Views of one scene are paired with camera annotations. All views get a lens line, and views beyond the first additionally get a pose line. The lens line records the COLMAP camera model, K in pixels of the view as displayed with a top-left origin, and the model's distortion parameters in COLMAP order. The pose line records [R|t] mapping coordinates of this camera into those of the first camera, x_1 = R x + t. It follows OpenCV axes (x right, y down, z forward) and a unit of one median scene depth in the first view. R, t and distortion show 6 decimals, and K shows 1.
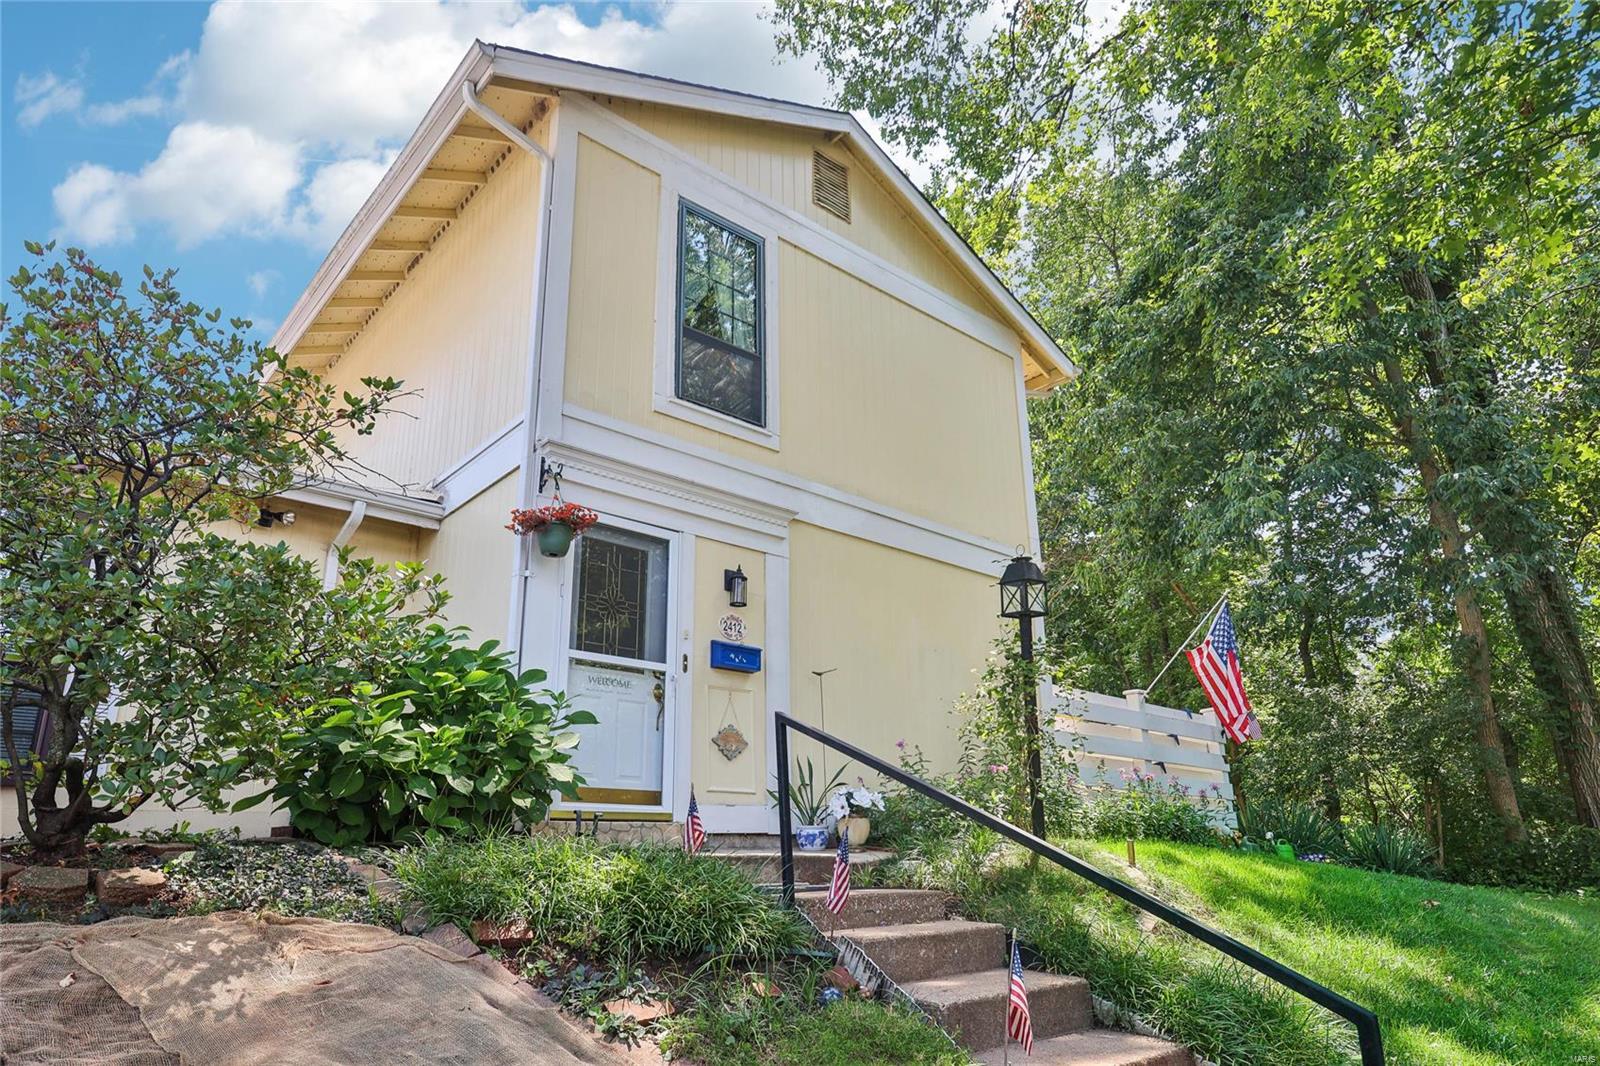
lens RADIAL K [[991.3, 0, 798.7], [0, 991.3, 569.9], [0, 0, 1]] dist [-0.008350, 0.000569]
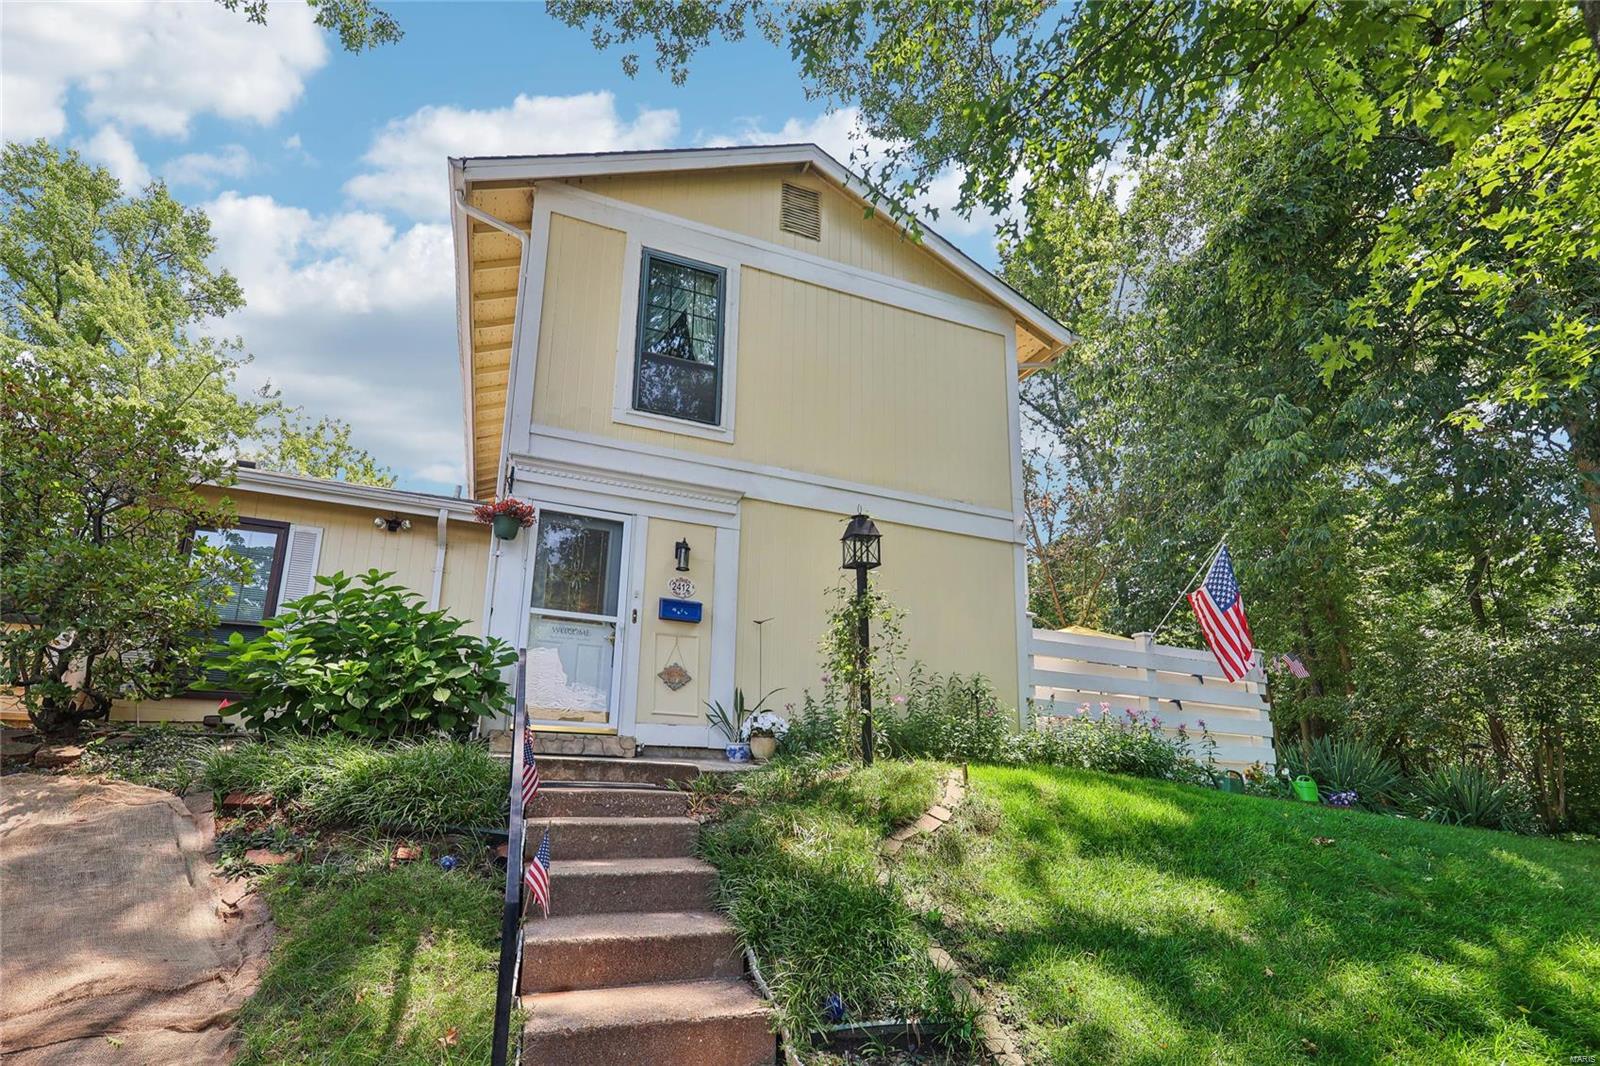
lens RADIAL K [[770.6, 0, 743.0], [0, 770.6, 609.6], [0, 0, 1]] dist [0.004482, -0.000074]
pose [[0.931327, -0.031548, -0.362814, 0.363802], [0.058022, 0.996370, 0.062300, 0.029323], [0.359532, -0.079073, 0.929777, 0.107185]]
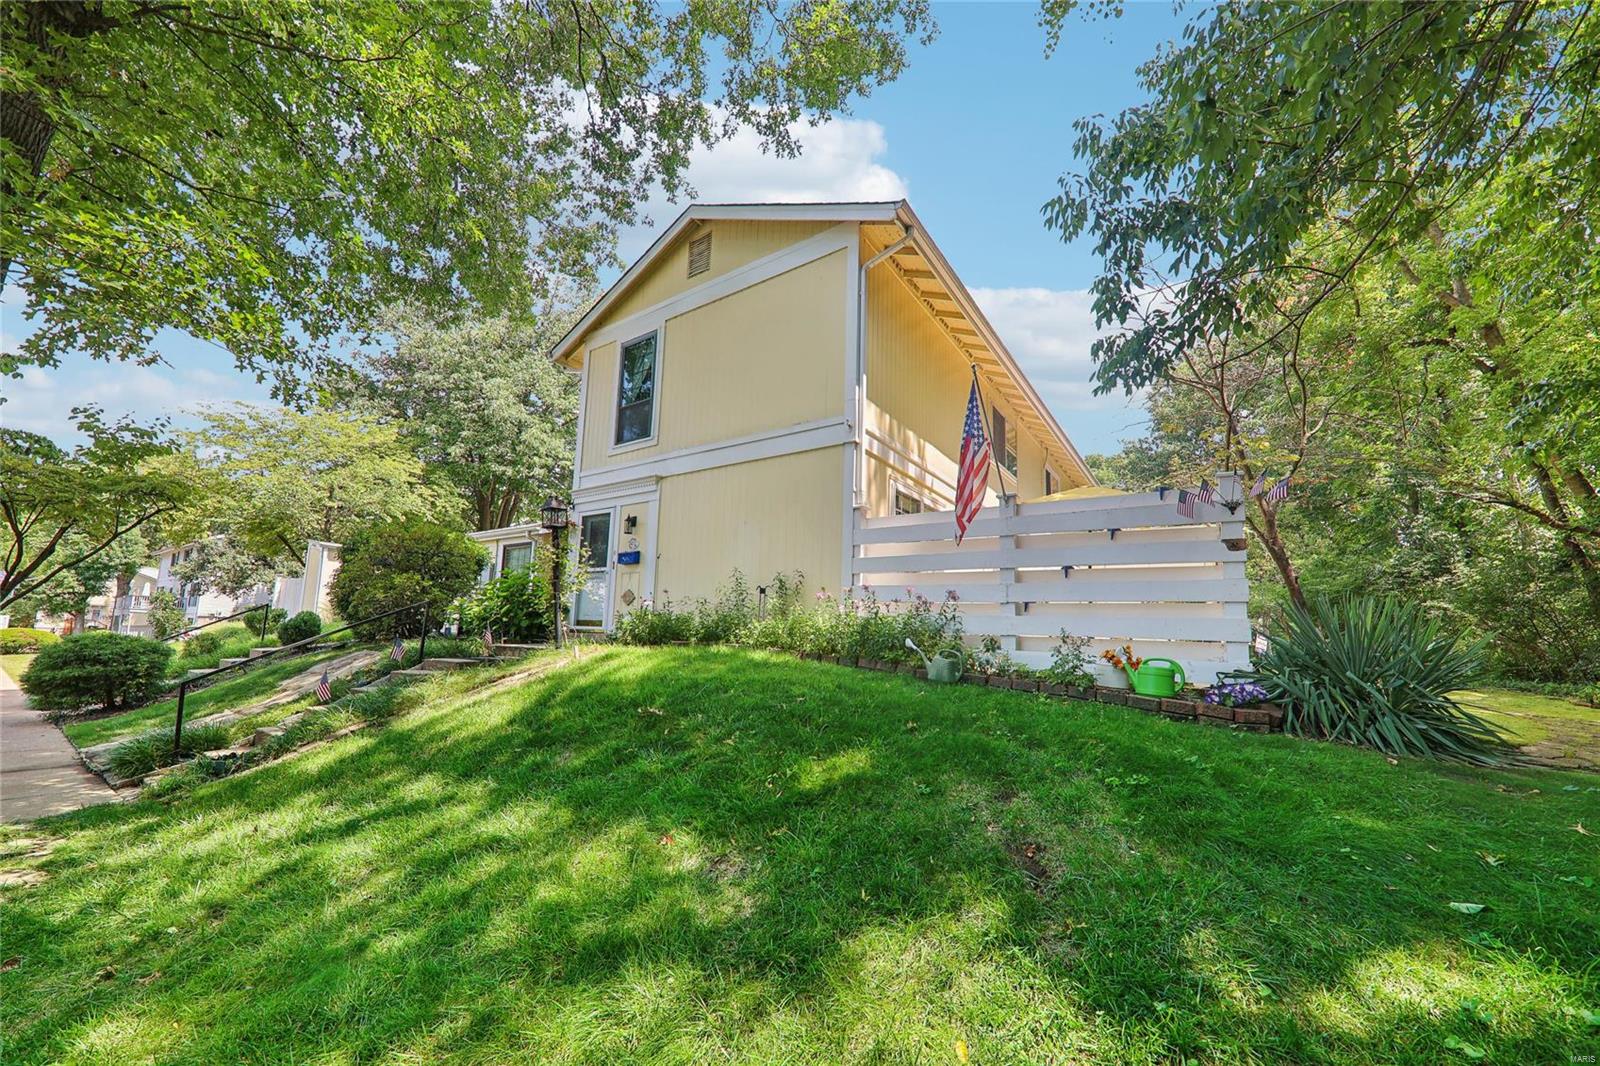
lens RADIAL K [[598.7, 0, 809.0], [0, 598.7, 573.1], [0, 0, 1]] dist [0.000376, -0.000143]
pose [[0.239812, -0.090630, -0.966580, 1.252359], [0.244153, 0.969263, -0.030306, 0.249188], [0.939617, -0.228726, 0.254568, 1.011271]]
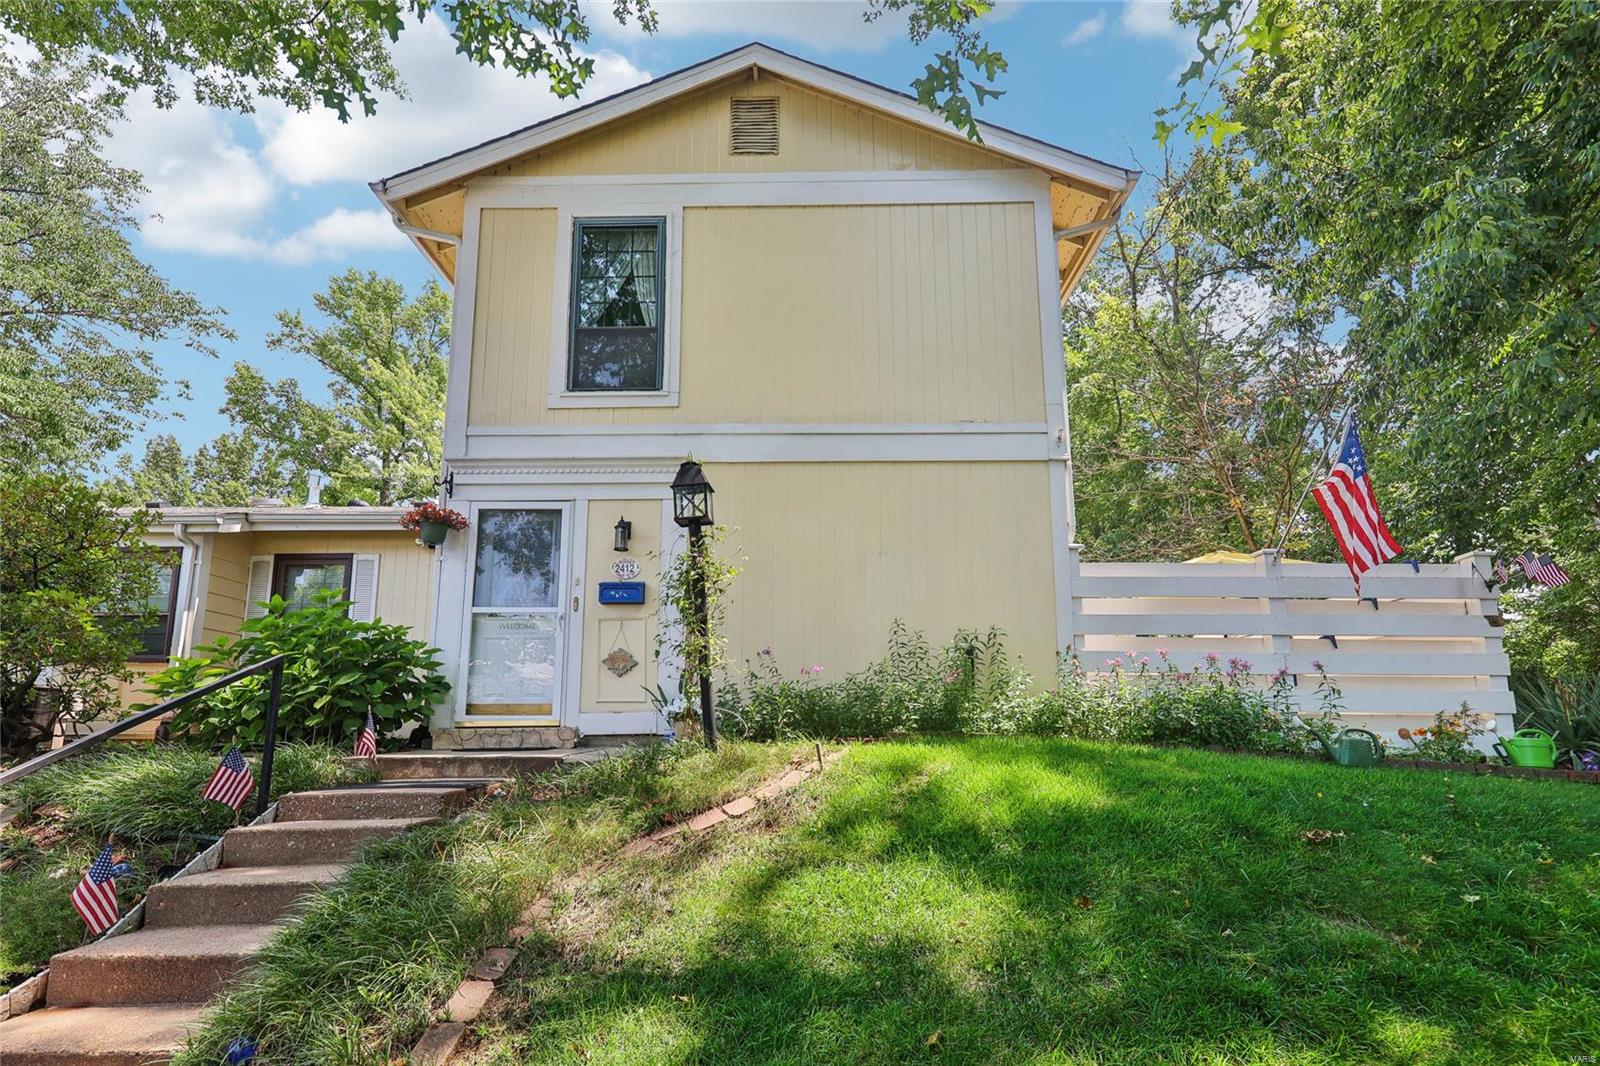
lens RADIAL K [[749.6, 0, 809.2], [0, 749.6, 632.3], [0, 0, 1]] dist [0.003509, 0.000617]
pose [[0.740698, -0.089228, -0.665887, 0.702804], [0.188212, 0.979013, 0.078170, 0.104484], [0.644937, -0.183228, 0.741946, 0.448806]]
